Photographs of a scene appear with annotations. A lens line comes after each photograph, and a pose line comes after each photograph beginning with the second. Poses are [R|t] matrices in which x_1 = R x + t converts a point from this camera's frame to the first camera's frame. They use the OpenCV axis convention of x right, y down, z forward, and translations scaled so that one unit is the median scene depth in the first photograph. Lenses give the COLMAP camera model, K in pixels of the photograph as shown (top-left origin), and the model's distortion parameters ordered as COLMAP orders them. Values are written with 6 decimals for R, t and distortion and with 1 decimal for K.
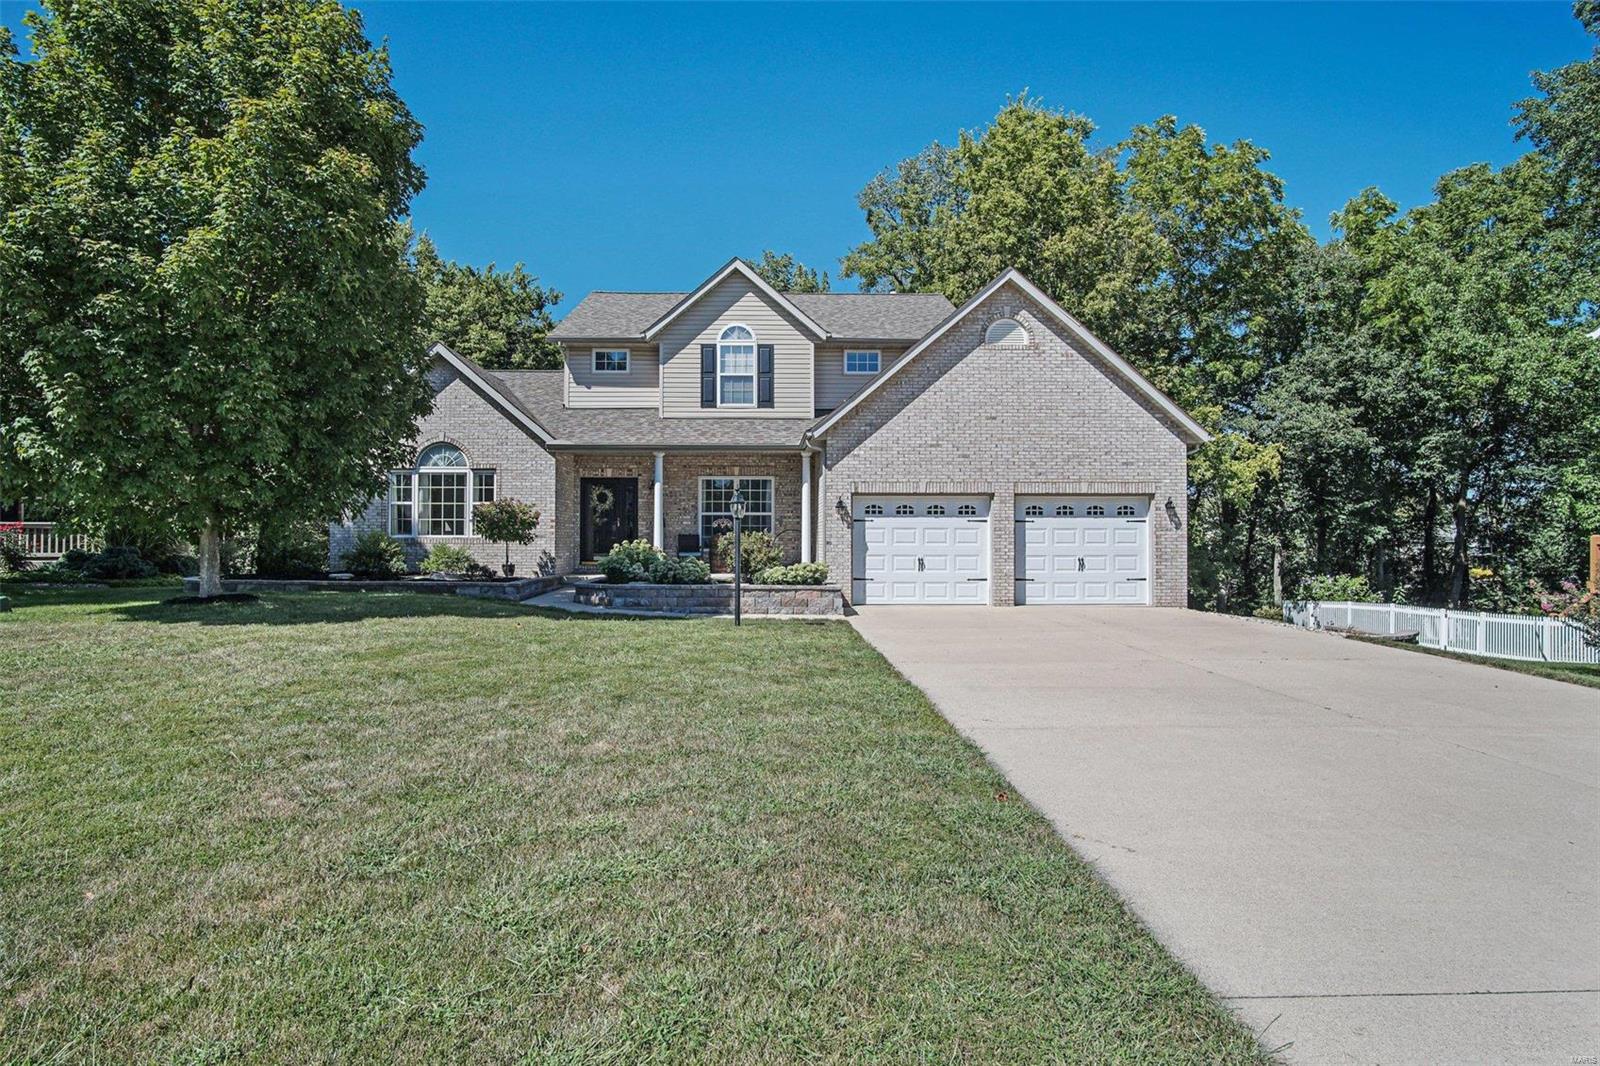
lens RADIAL K [[860.5, 0, 789.3], [0, 860.5, 532.4], [0, 0, 1]] dist [-0.028439, 0.005531]
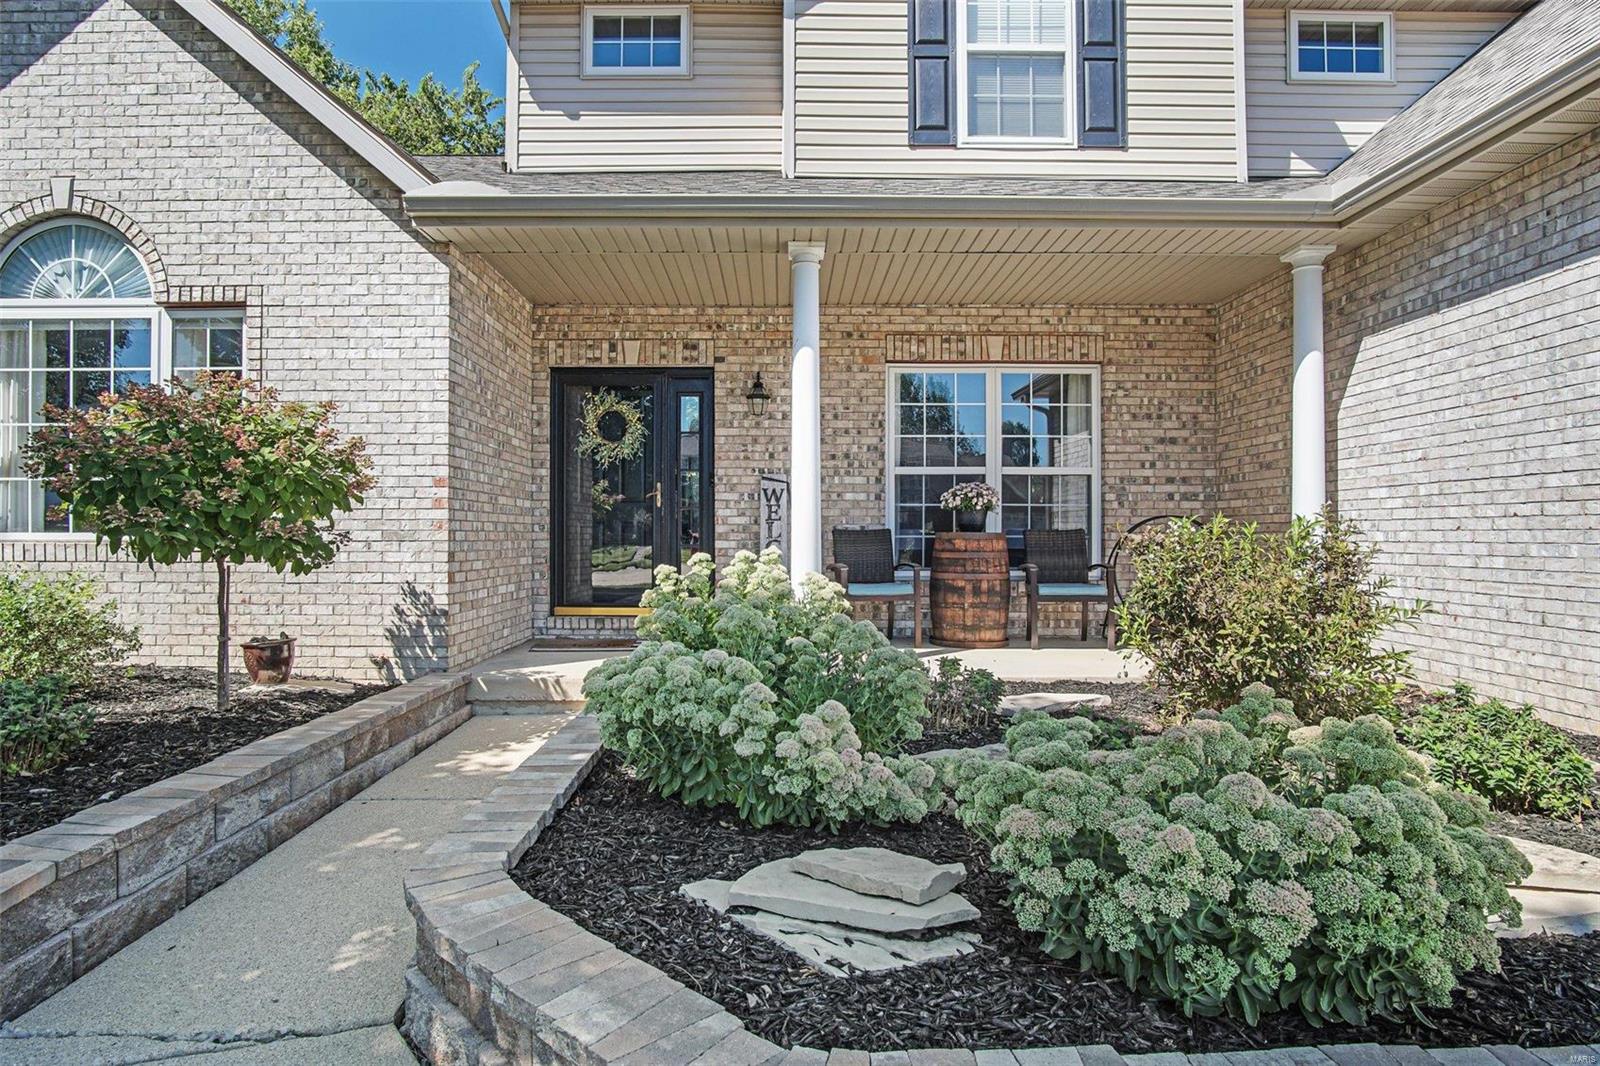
lens RADIAL K [[860.5, 0, 787.9], [0, 860.5, 532.0], [0, 0, 1]] dist [-0.028439, 0.005531]
pose [[0.999886, -0.000617, -0.015106, -0.144731], [0.000673, 0.999993, 0.003721, 0.001960], [0.015104, -0.003731, 0.999879, 0.669144]]
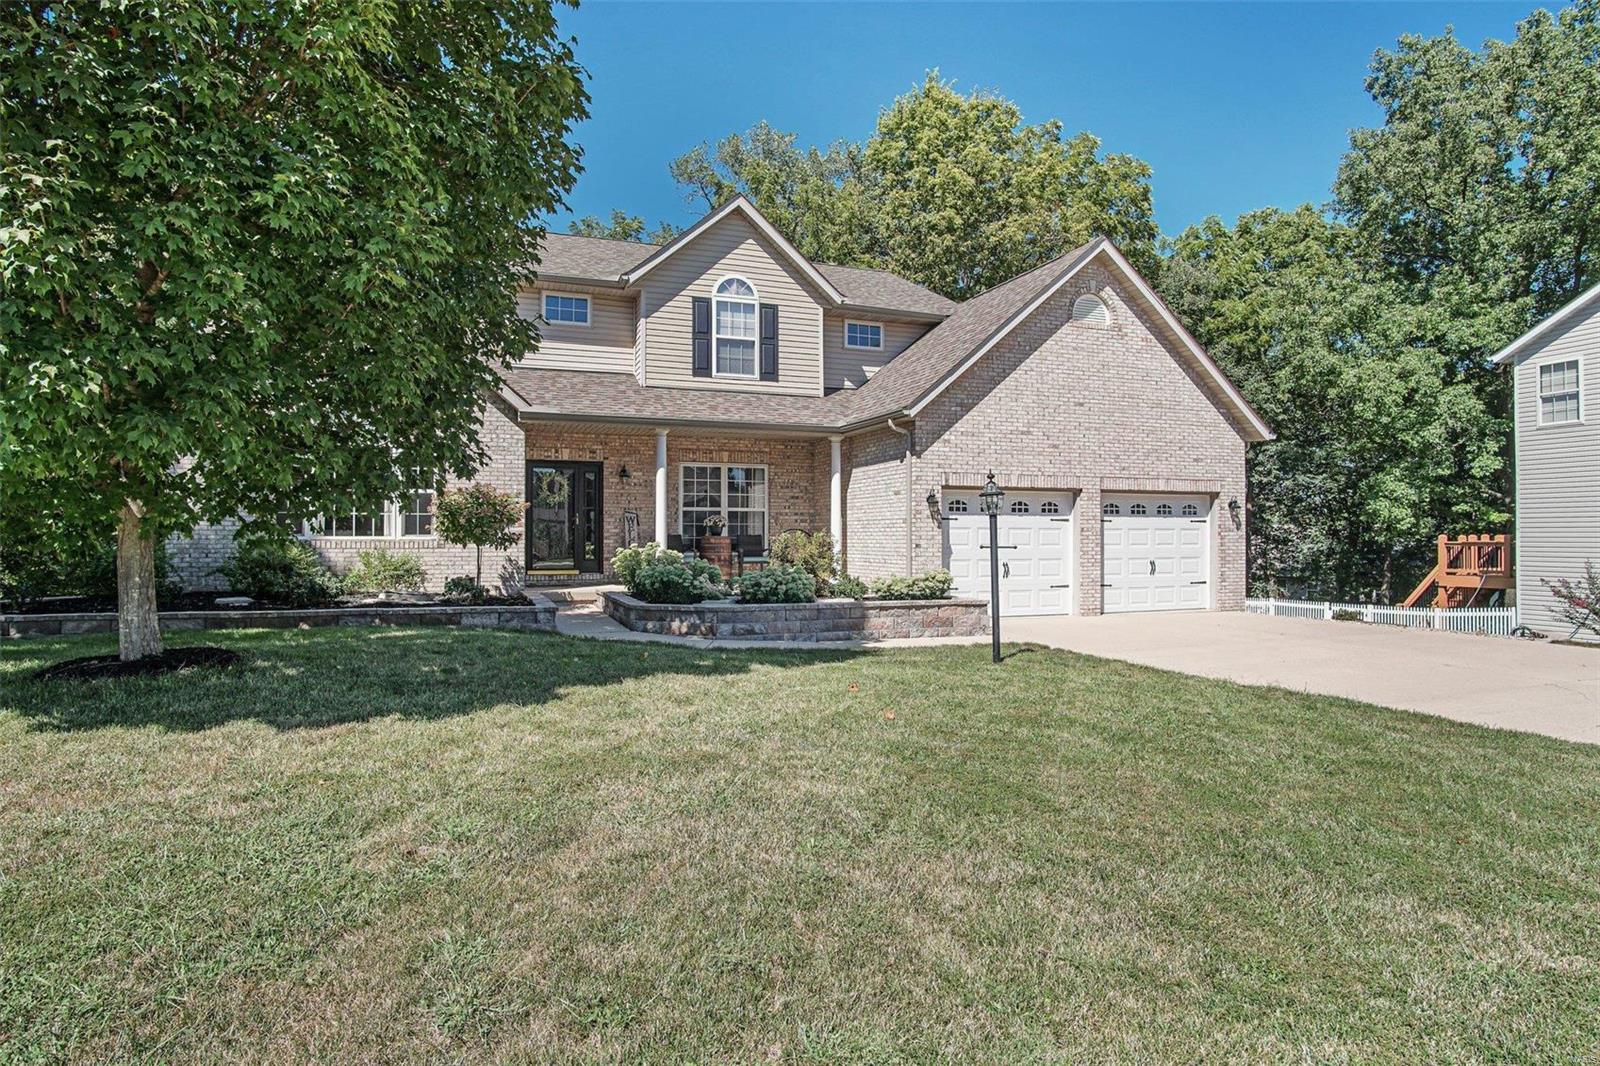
lens RADIAL K [[860.5, 0, 790.8], [0, 860.5, 528.9], [0, 0, 1]] dist [-0.028439, 0.005531]
pose [[0.943011, 0.001759, 0.332757, -0.282131], [-0.001181, 0.999997, -0.001940, -0.001812], [-0.332759, 0.001437, 0.943011, 0.217822]]
